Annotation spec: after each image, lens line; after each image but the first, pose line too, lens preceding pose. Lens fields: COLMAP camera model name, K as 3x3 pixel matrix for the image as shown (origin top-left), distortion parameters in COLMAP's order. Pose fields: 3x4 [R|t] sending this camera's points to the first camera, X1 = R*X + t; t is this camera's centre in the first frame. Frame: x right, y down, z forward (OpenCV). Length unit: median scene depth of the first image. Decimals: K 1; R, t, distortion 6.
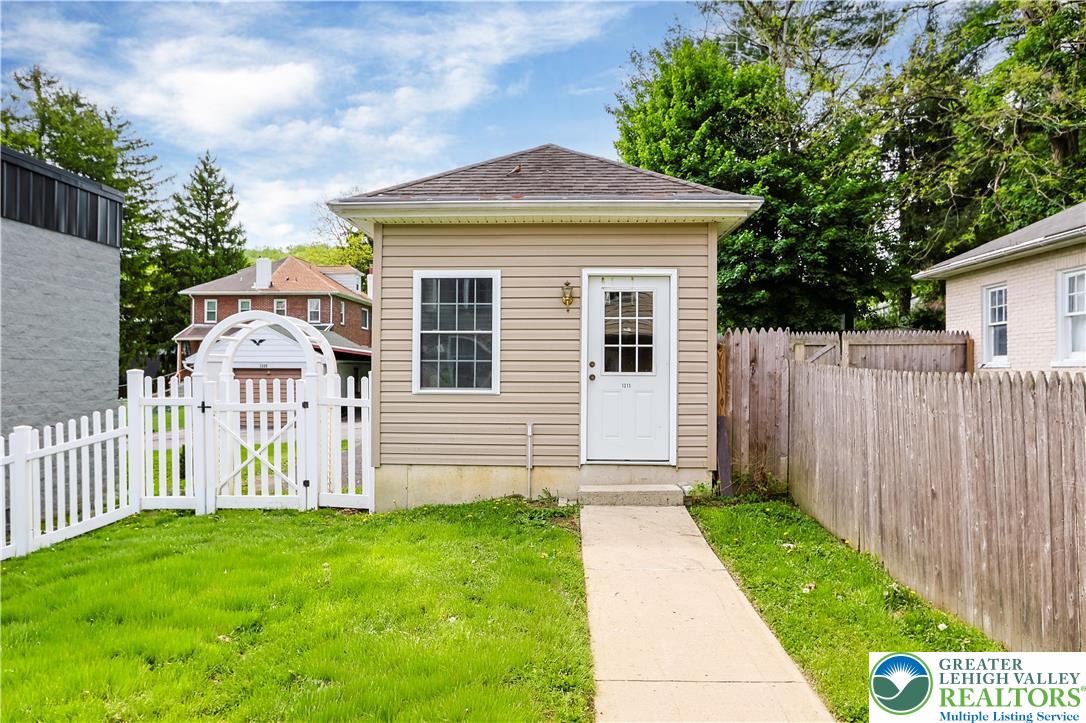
lens RADIAL K [[656.1, 0, 543.6], [0, 656.1, 361.8], [0, 0, 1]] dist [0.008142, -0.002682]
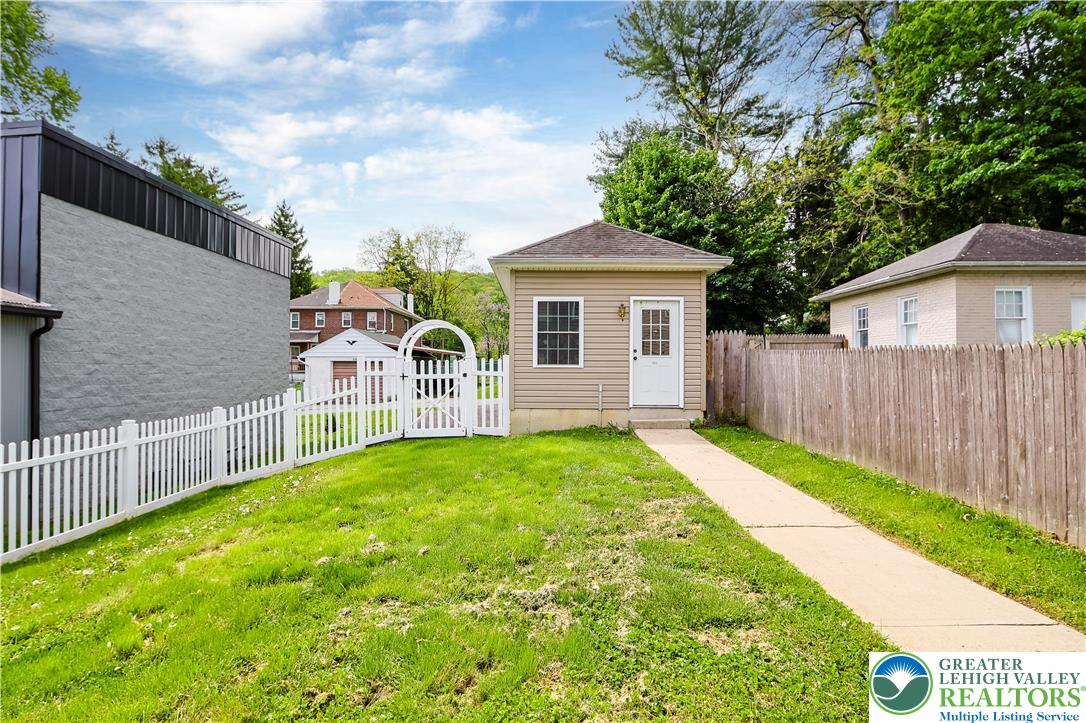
lens RADIAL K [[501.4, 0, 541.6], [0, 501.4, 358.0], [0, 0, 1]] dist [0.003400, 0.000798]
pose [[0.999495, 0.000503, 0.031760, -0.125035], [-0.000343, 0.999987, -0.005026, 0.016959], [-0.031762, 0.005012, 0.999483, -0.190285]]
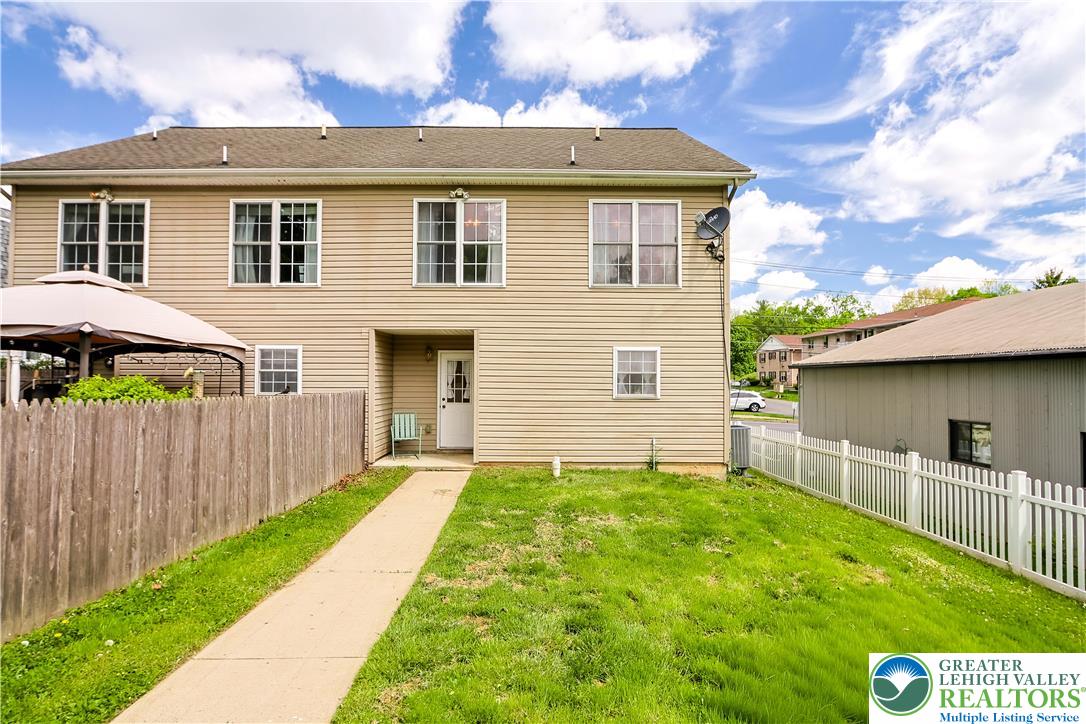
lens RADIAL K [[501.4, 0, 545.3], [0, 501.4, 363.3], [0, 0, 1]] dist [0.003400, 0.000798]
pose [[-0.999422, 0.004664, -0.033668, -0.061500], [0.005711, 0.999501, -0.031081, -0.009325], [0.033507, -0.031256, -0.998950, 0.561586]]
